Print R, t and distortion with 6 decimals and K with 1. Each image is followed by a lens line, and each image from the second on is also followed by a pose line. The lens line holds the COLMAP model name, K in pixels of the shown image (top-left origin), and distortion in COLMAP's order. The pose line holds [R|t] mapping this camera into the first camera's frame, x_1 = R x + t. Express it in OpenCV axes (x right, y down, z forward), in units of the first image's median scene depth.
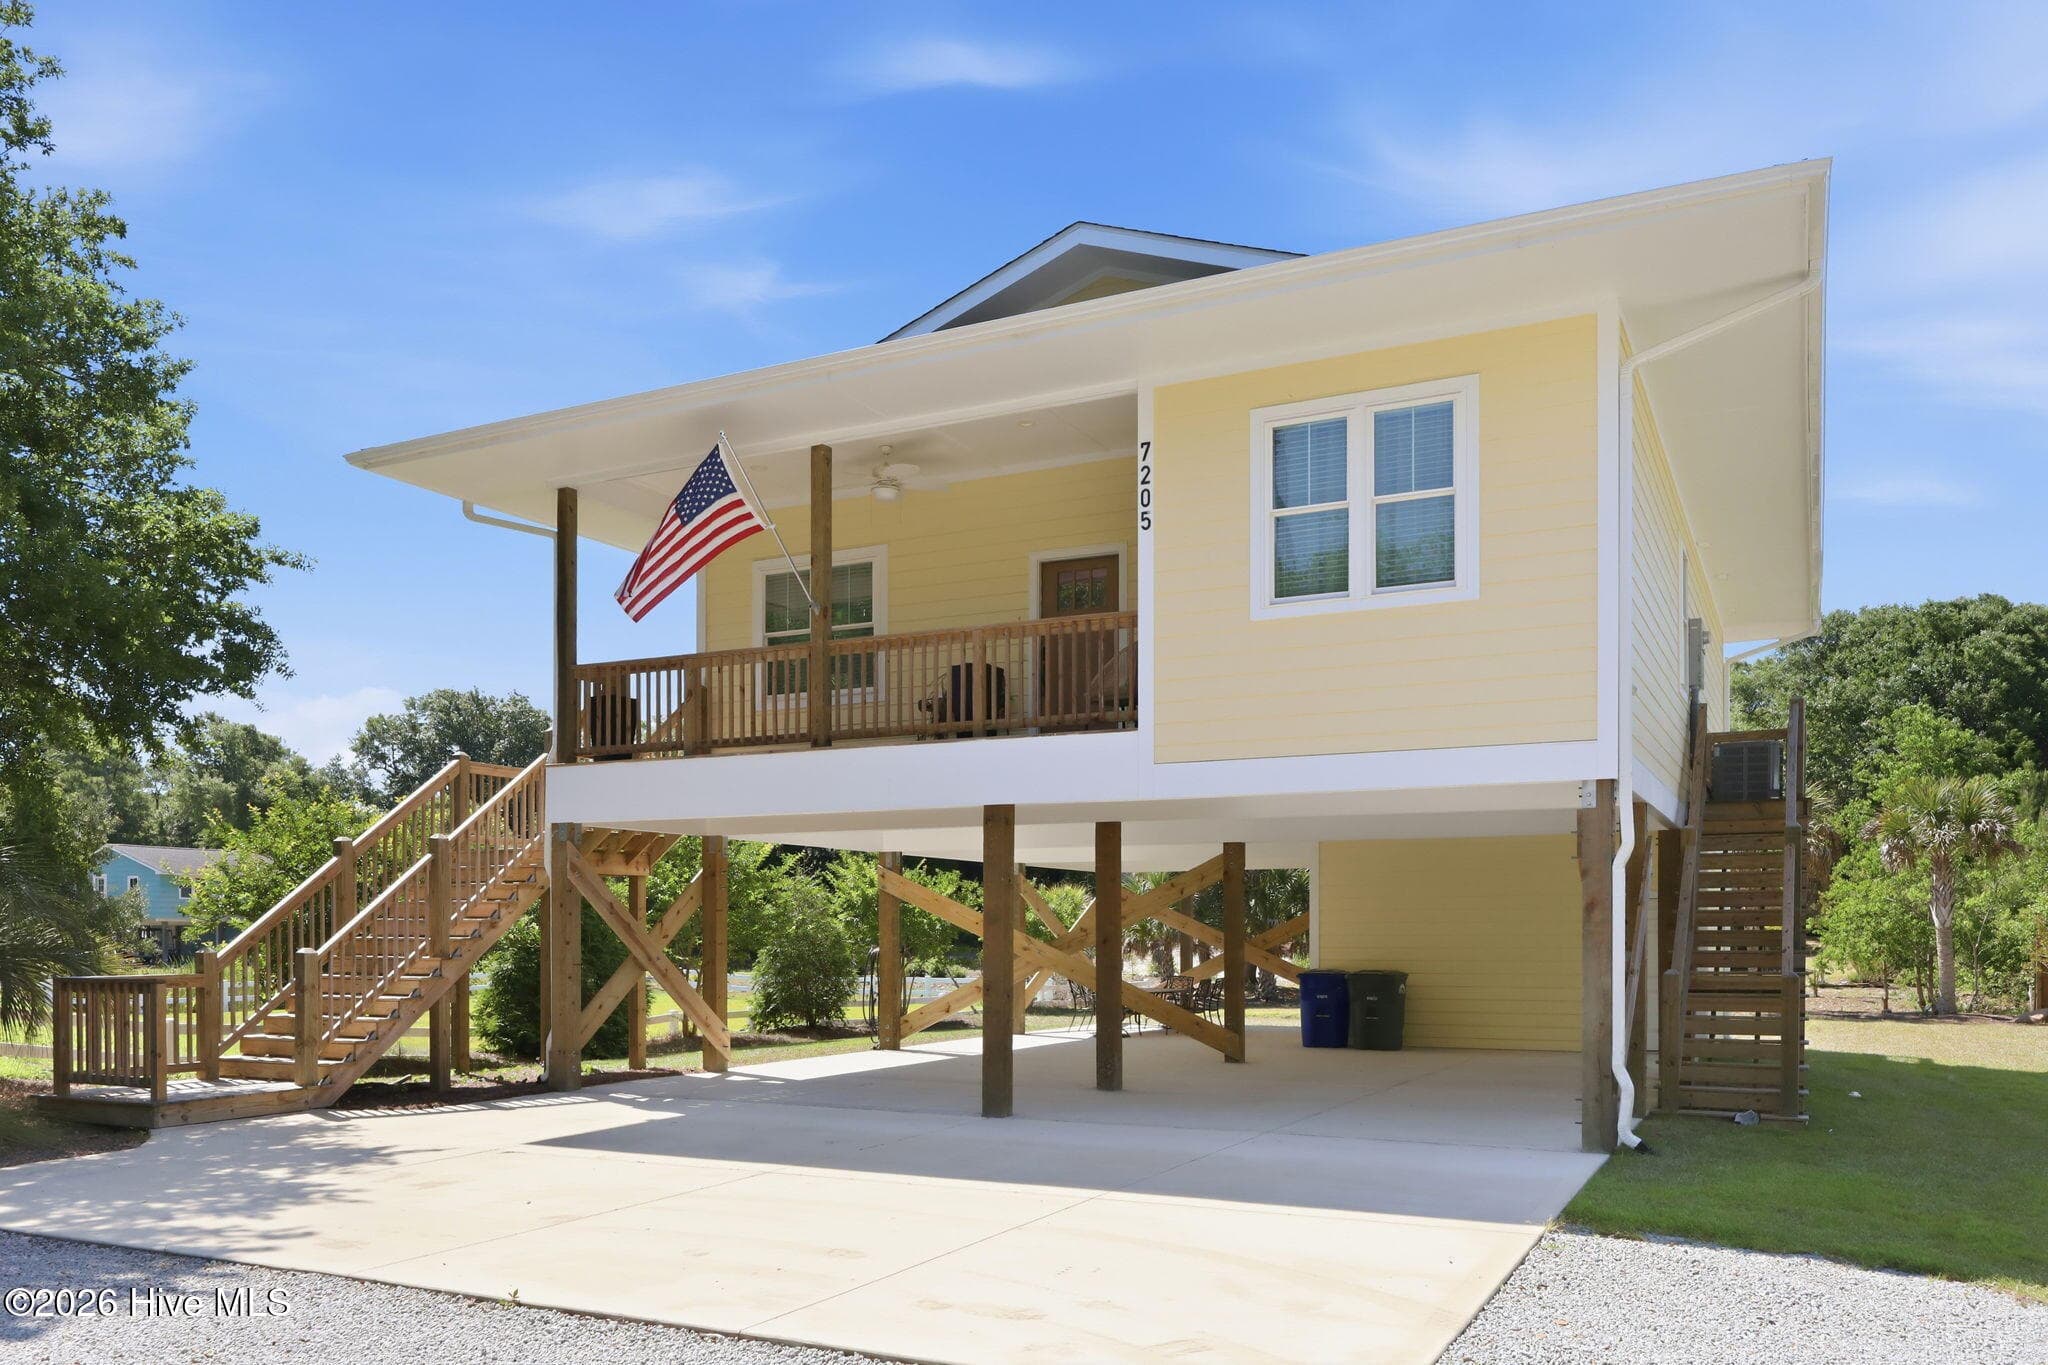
lens RADIAL K [[1558.0, 0, 1039.0], [0, 1558.0, 940.8], [0, 0, 1]] dist [0.001318, -0.004623]
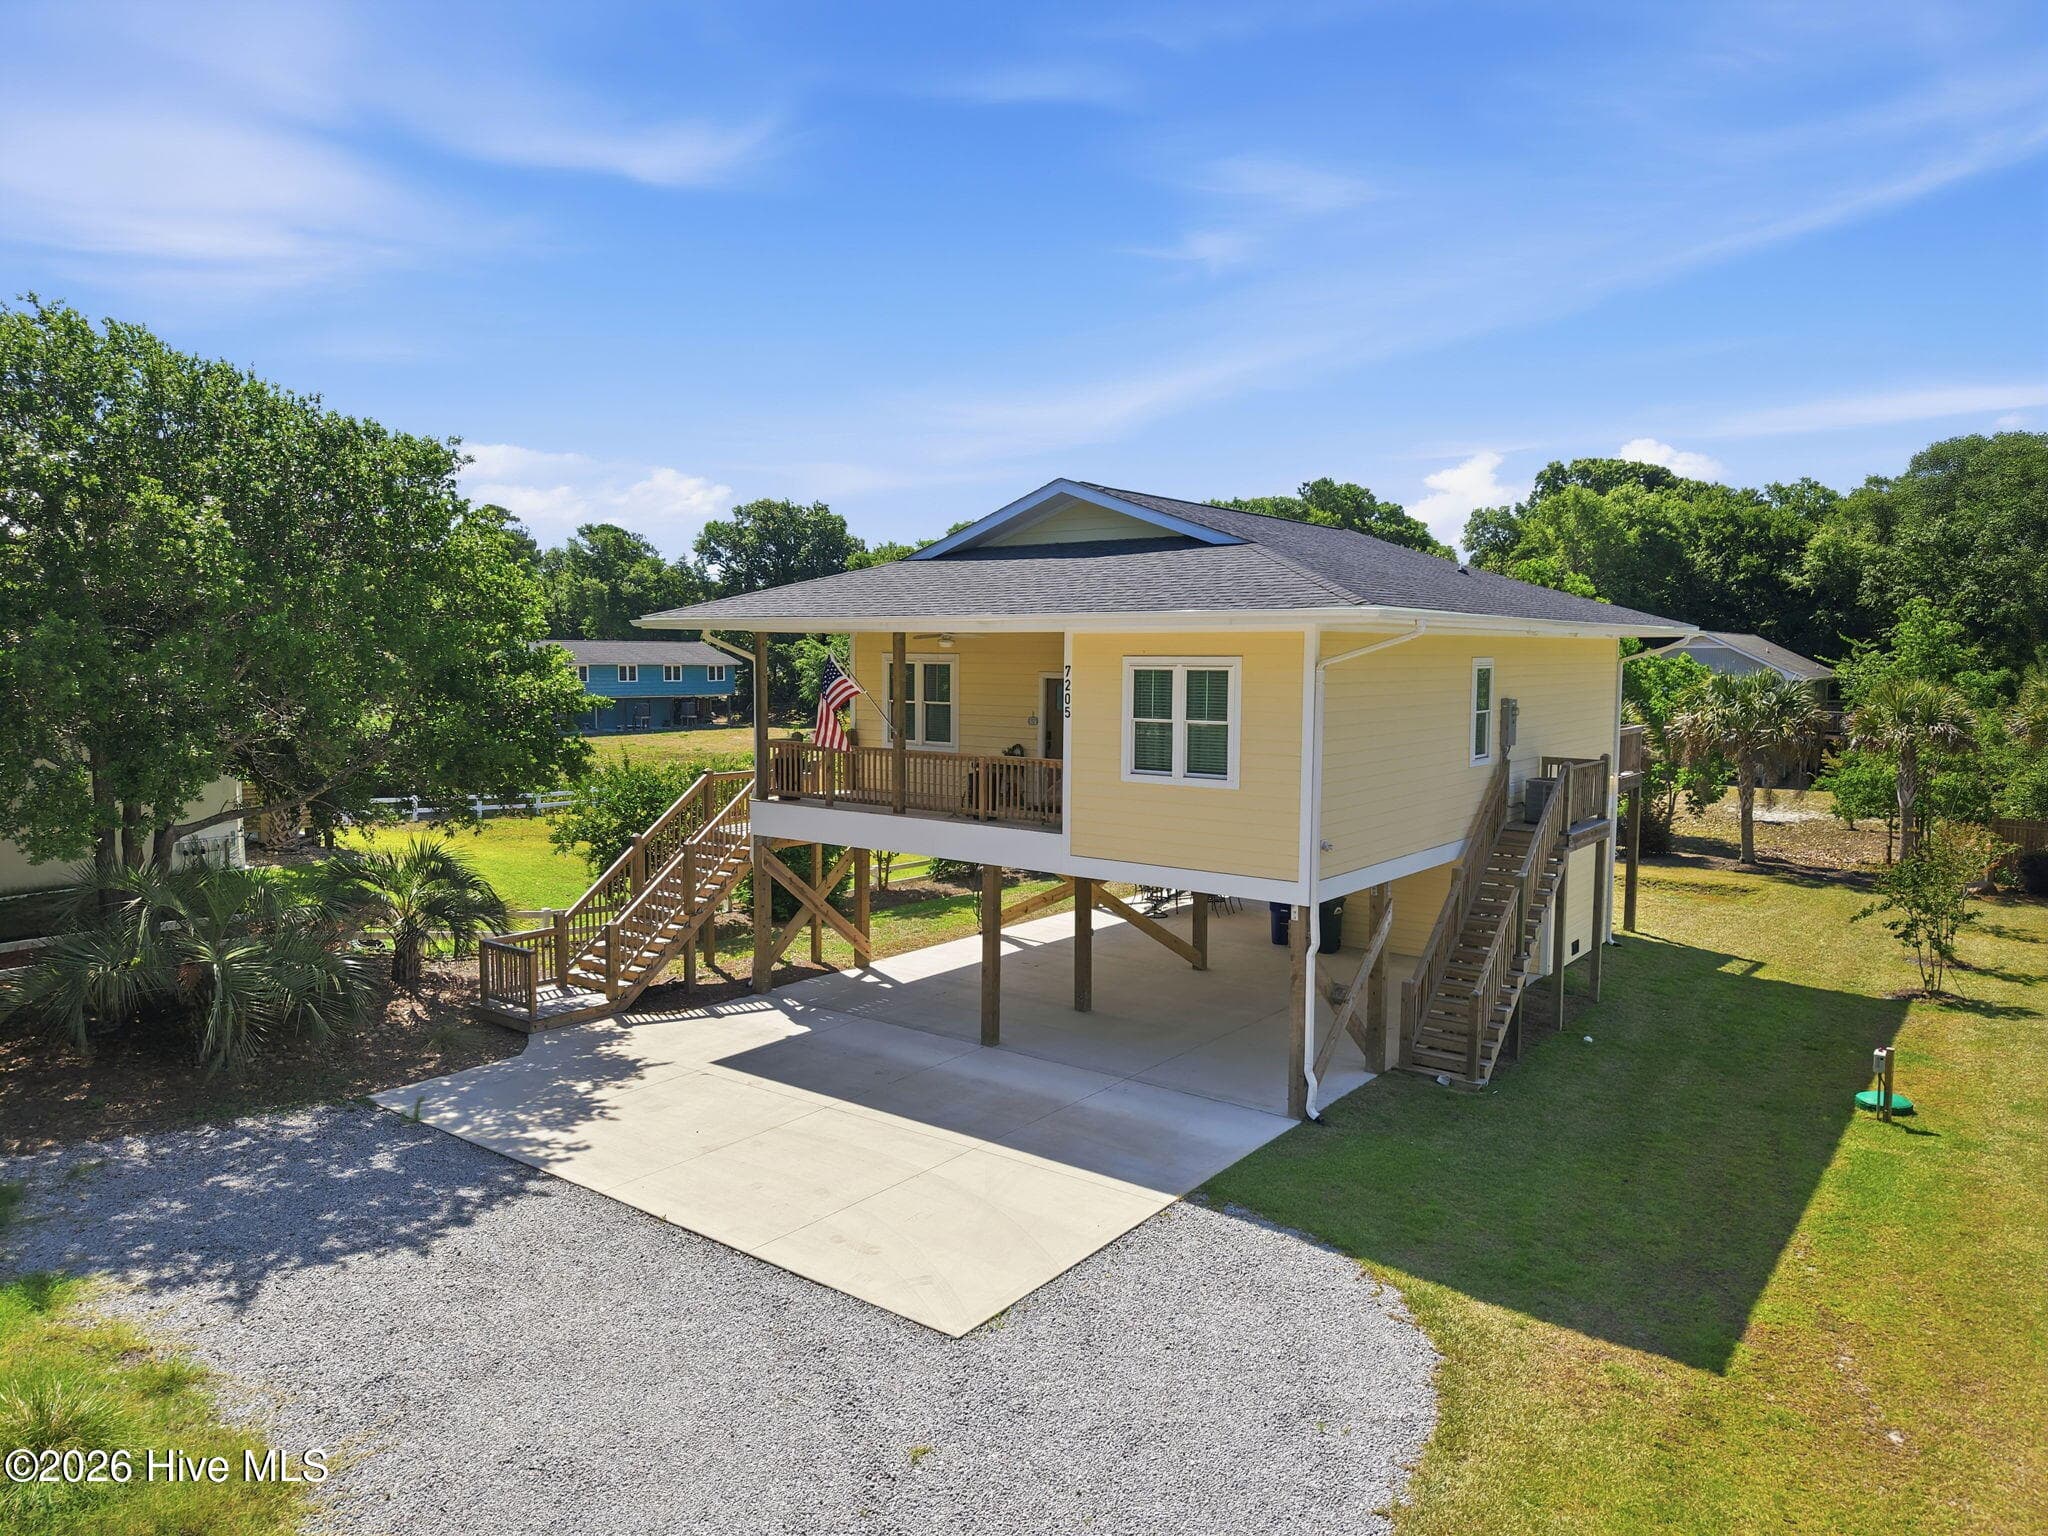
lens RADIAL K [[1368.1, 0, 1020.7], [0, 1368.1, 765.8], [0, 0, 1]] dist [0.019741, -0.026466]
pose [[0.981671, 0.018089, -0.189721, 0.290494], [-0.003680, 0.997099, 0.076025, -0.312595], [0.190546, -0.073934, 0.978890, -0.434913]]
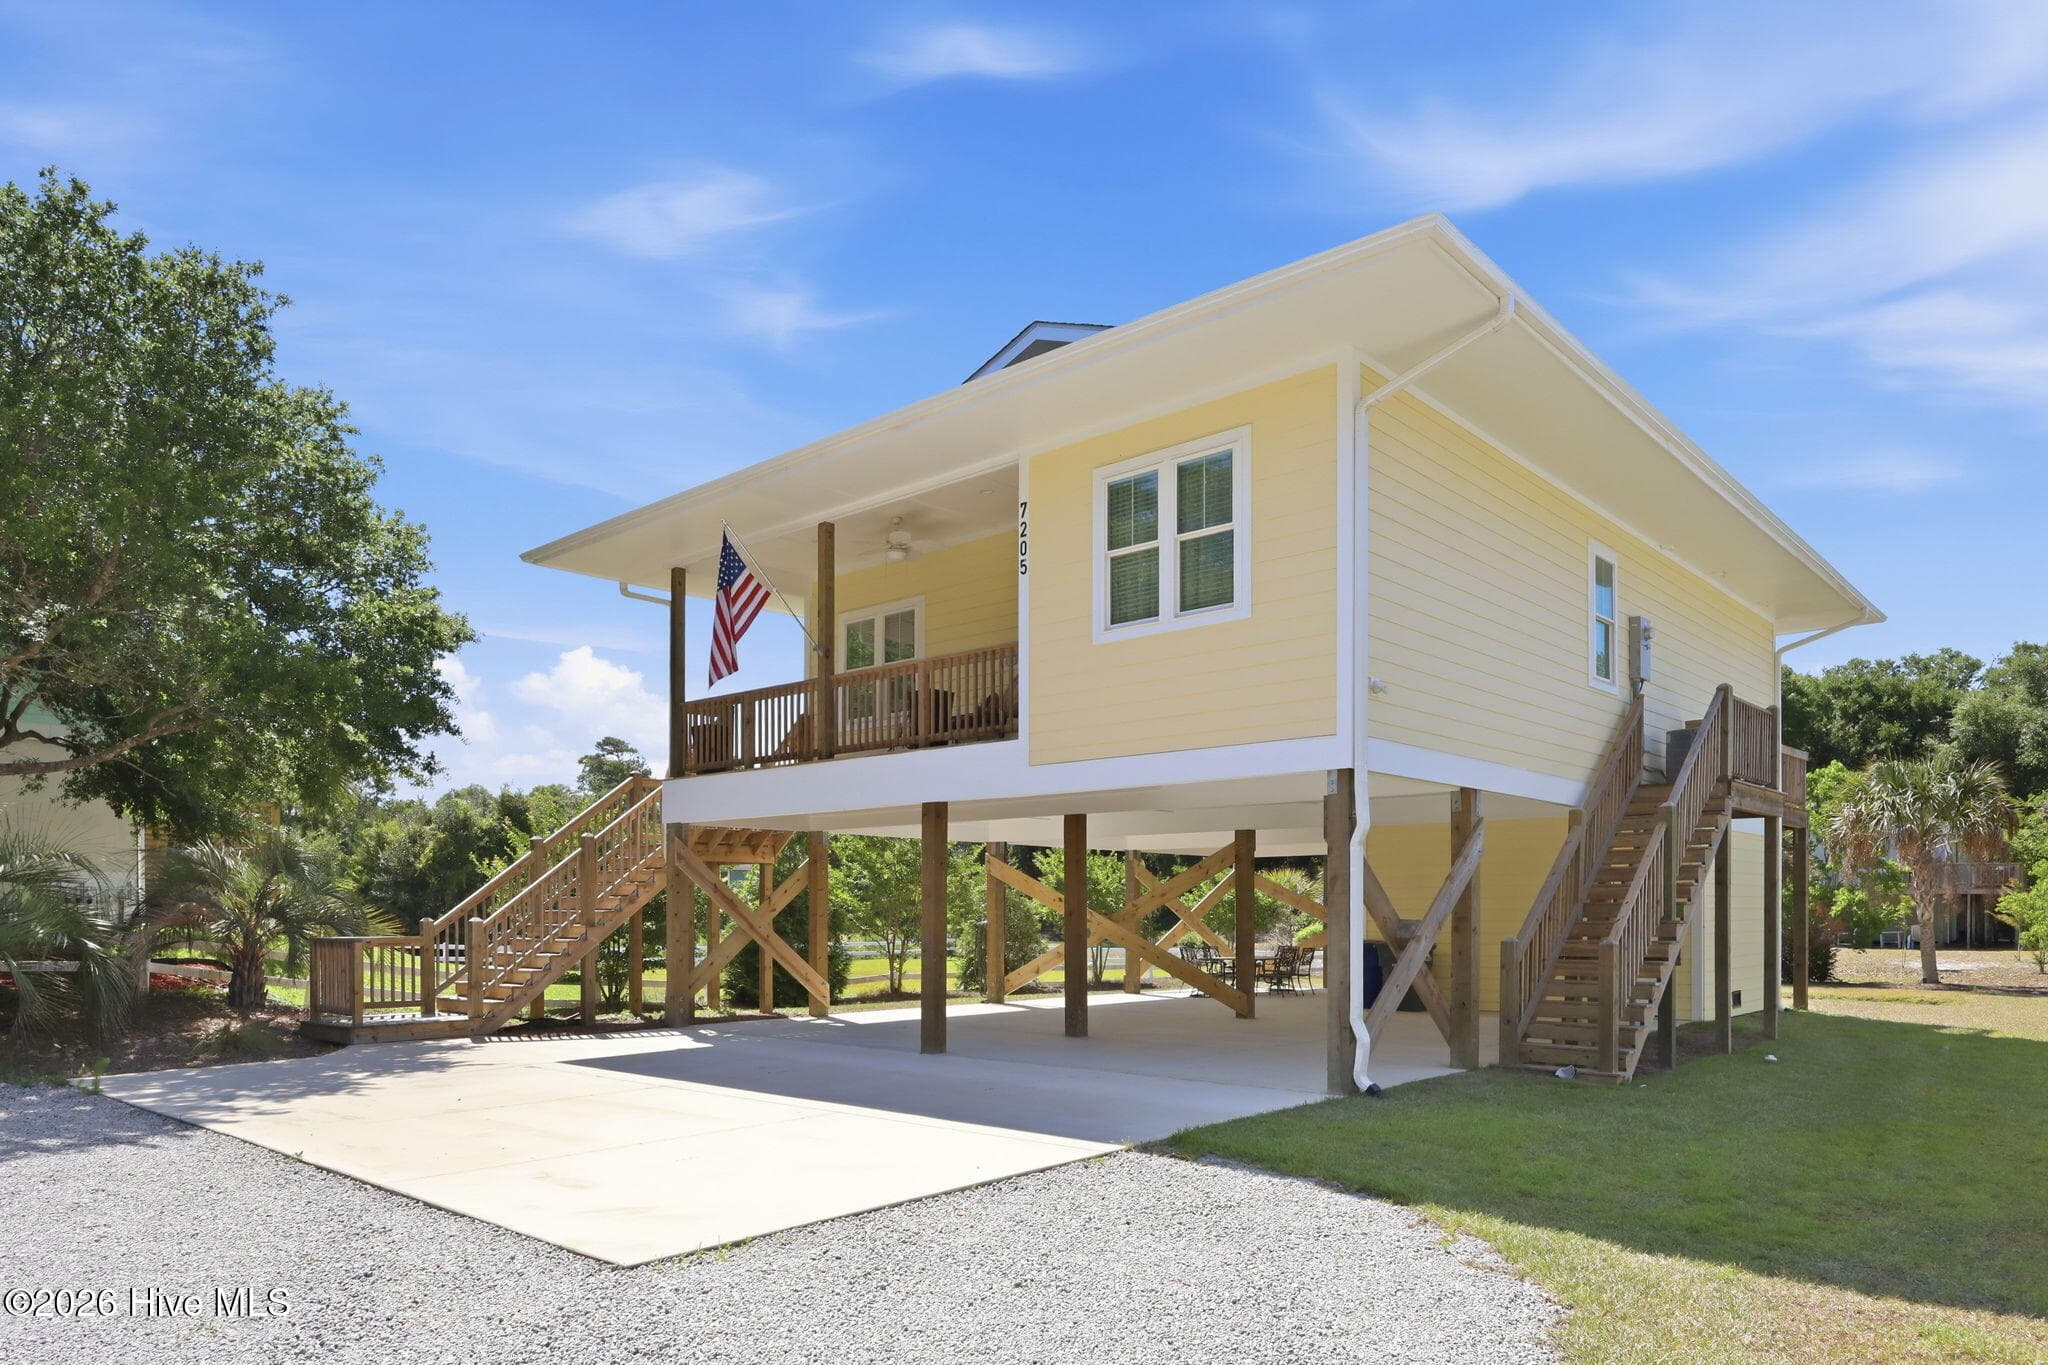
lens RADIAL K [[1333.3, 0, 1047.8], [0, 1333.3, 908.6], [0, 0, 1]] dist [-0.000337, -0.005647]
pose [[0.966426, -0.001225, -0.256941, 0.344273], [-0.000999, 0.999963, -0.008526, 0.006683], [0.256942, 0.008496, 0.966390, -0.001988]]
